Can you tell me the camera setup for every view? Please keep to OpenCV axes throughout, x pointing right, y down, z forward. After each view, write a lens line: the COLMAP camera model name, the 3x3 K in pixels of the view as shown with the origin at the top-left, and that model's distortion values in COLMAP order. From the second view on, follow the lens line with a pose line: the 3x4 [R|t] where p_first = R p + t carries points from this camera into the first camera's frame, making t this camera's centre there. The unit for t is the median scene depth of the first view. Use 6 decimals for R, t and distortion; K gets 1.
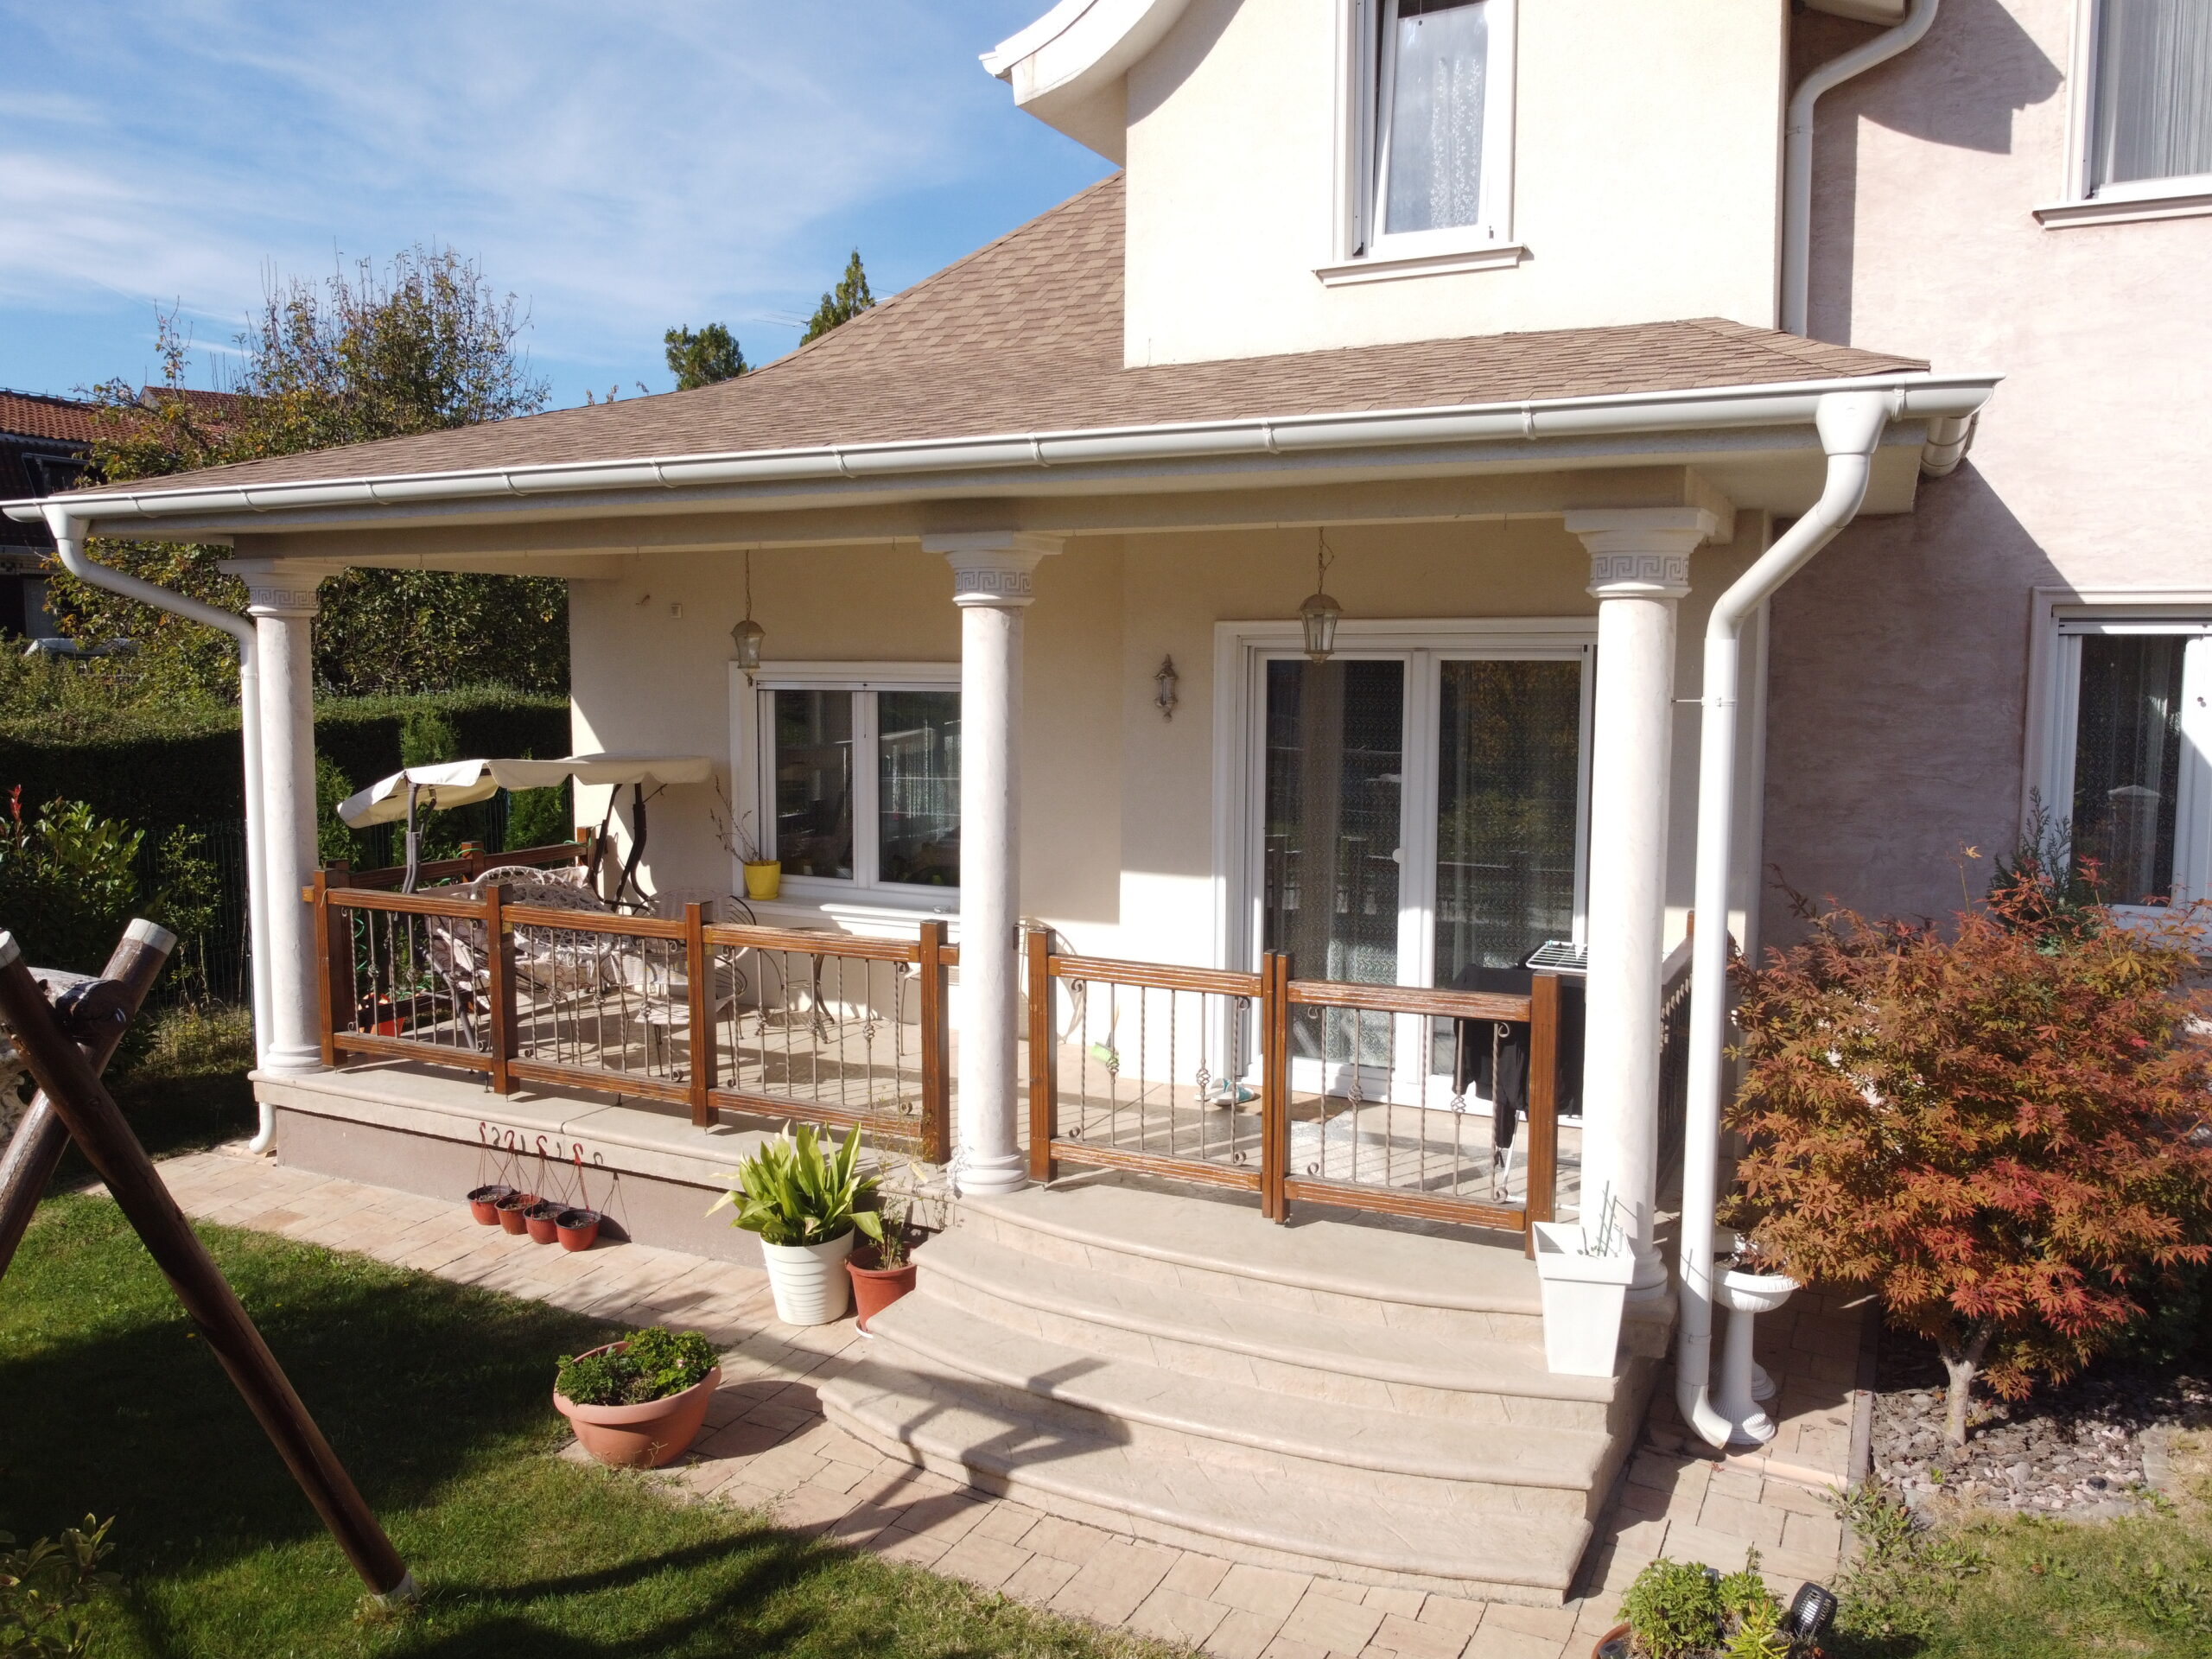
lens RADIAL K [[1670.7, 0, 1108.0], [0, 1670.7, 829.6], [0, 0, 1]] dist [-0.014989, 0.017224]
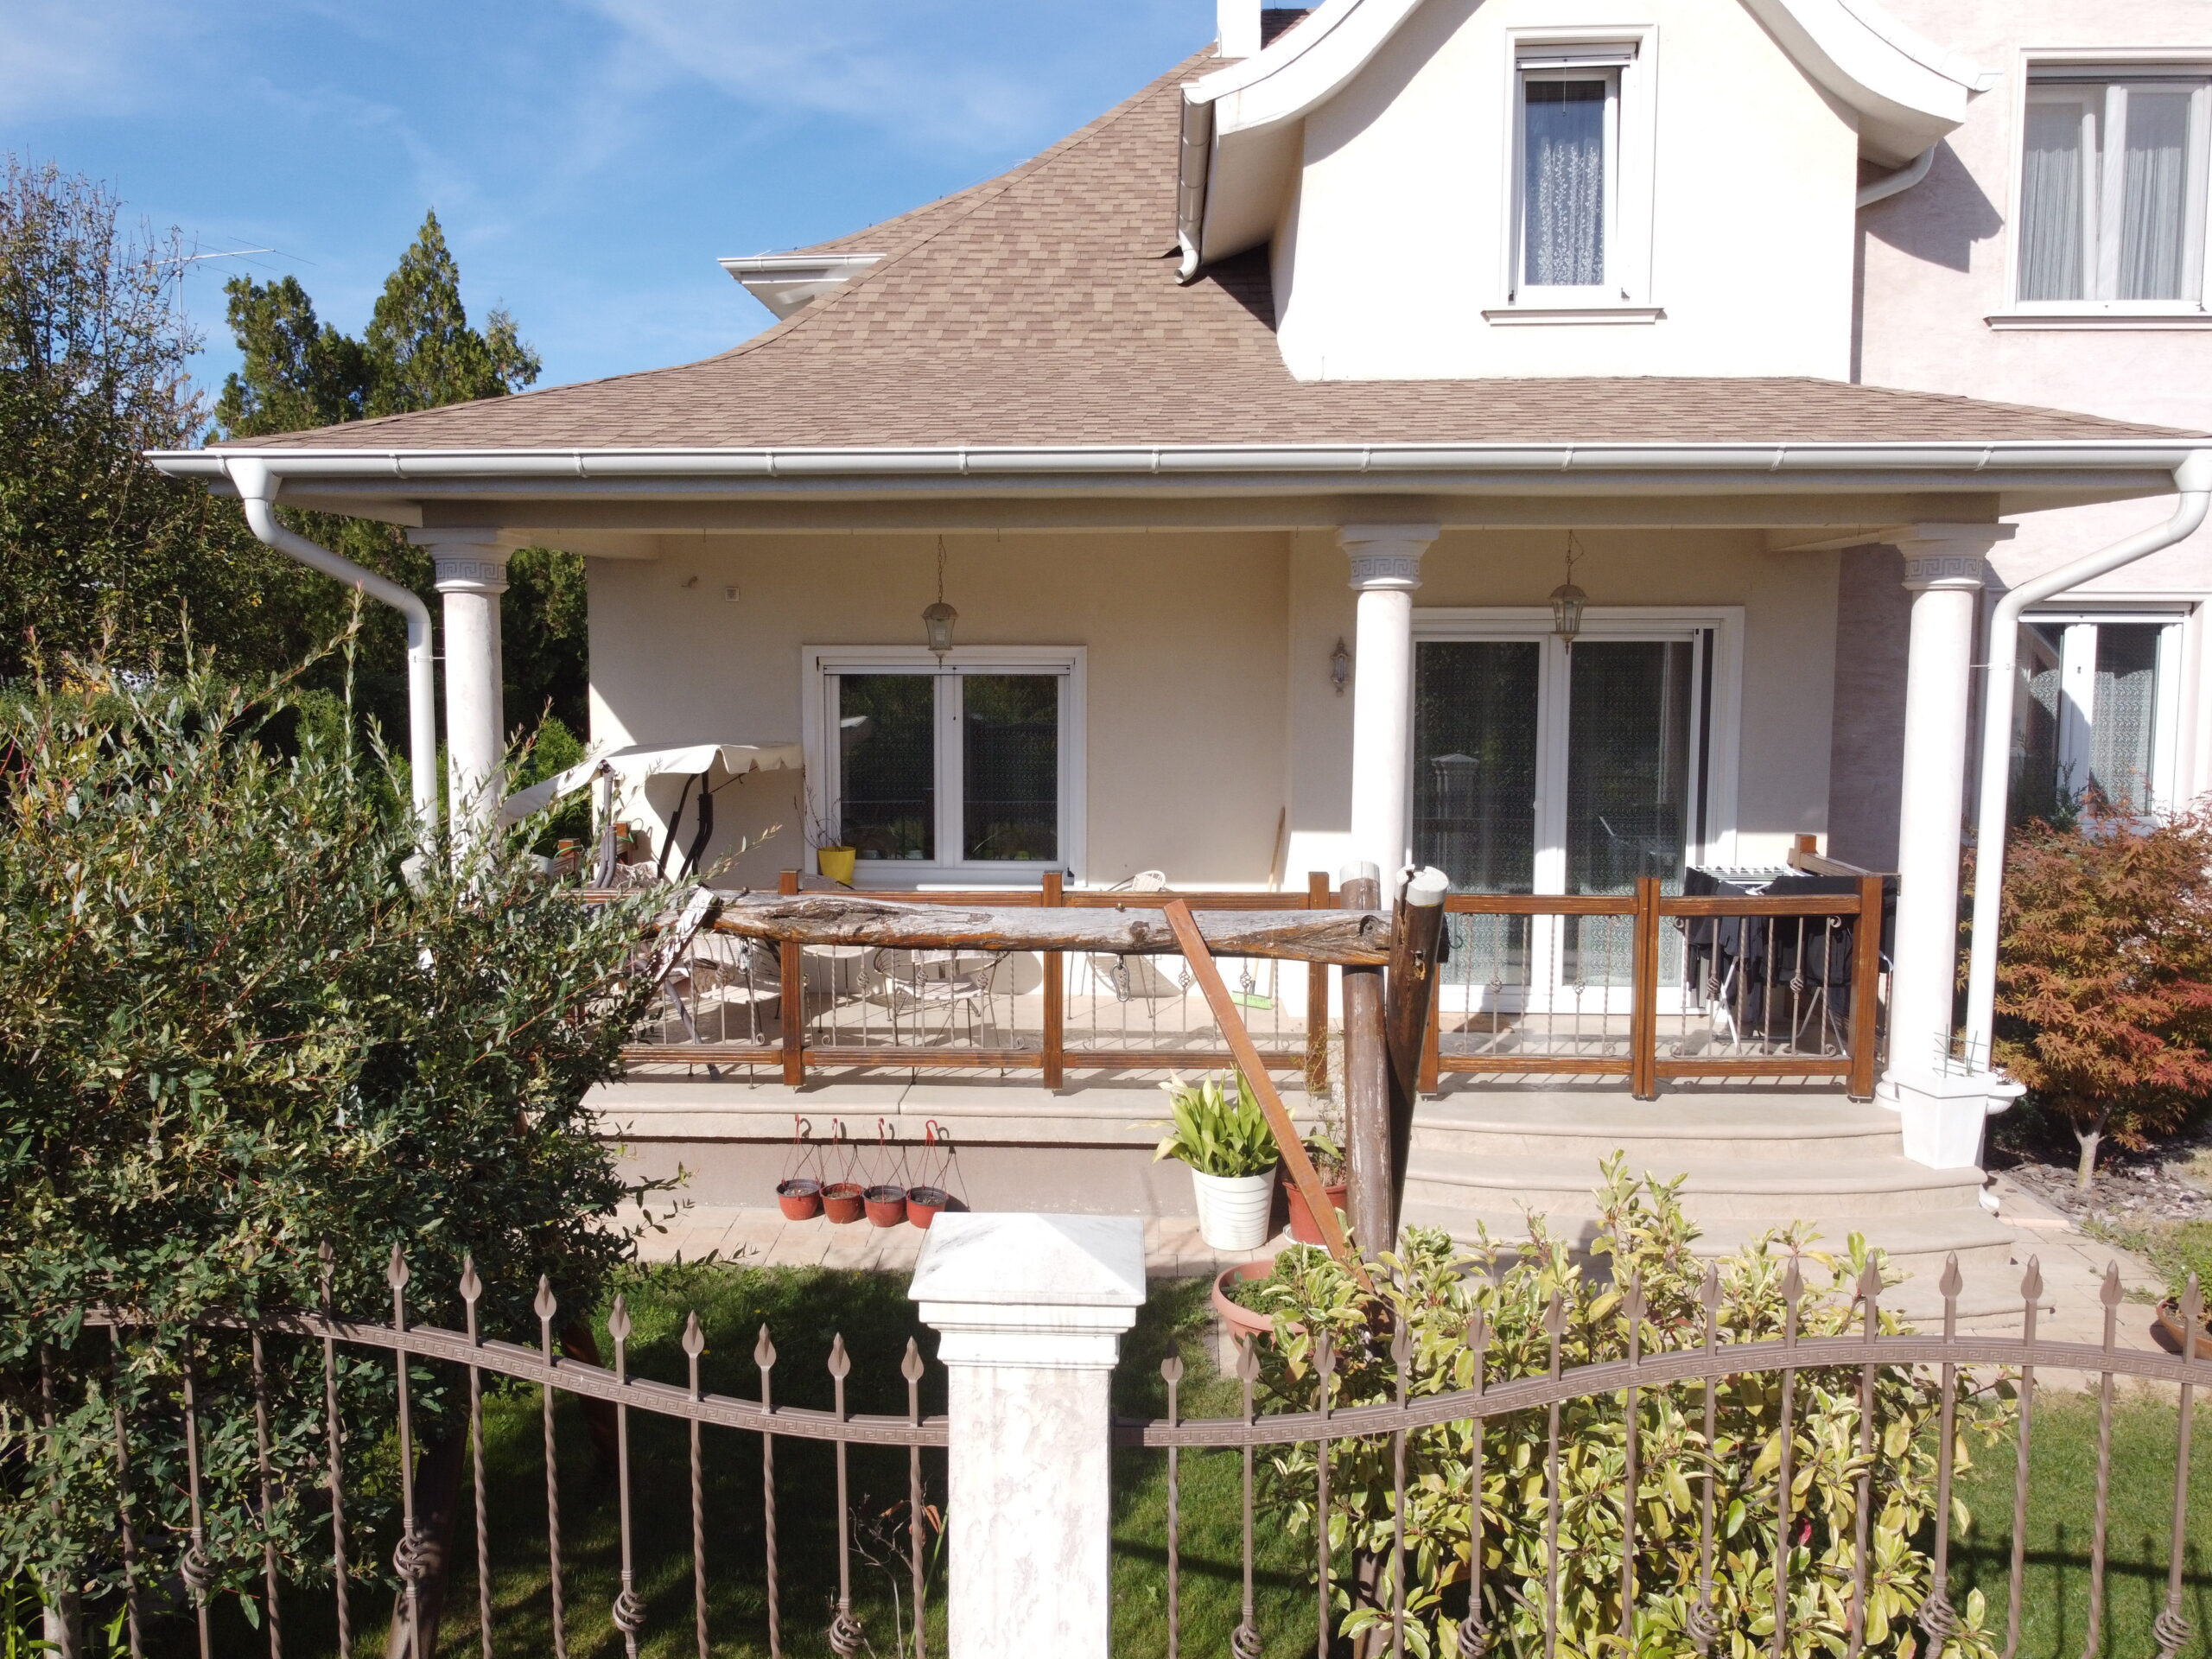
lens RADIAL K [[1670.7, 0, 1091.2], [0, 1670.7, 837.4], [0, 0, 1]] dist [-0.014989, 0.017224]
pose [[0.910747, -0.046367, 0.410354, -0.625846], [0.044540, 0.998909, 0.014016, 0.007784], [-0.410556, 0.005512, 0.911819, 0.040311]]
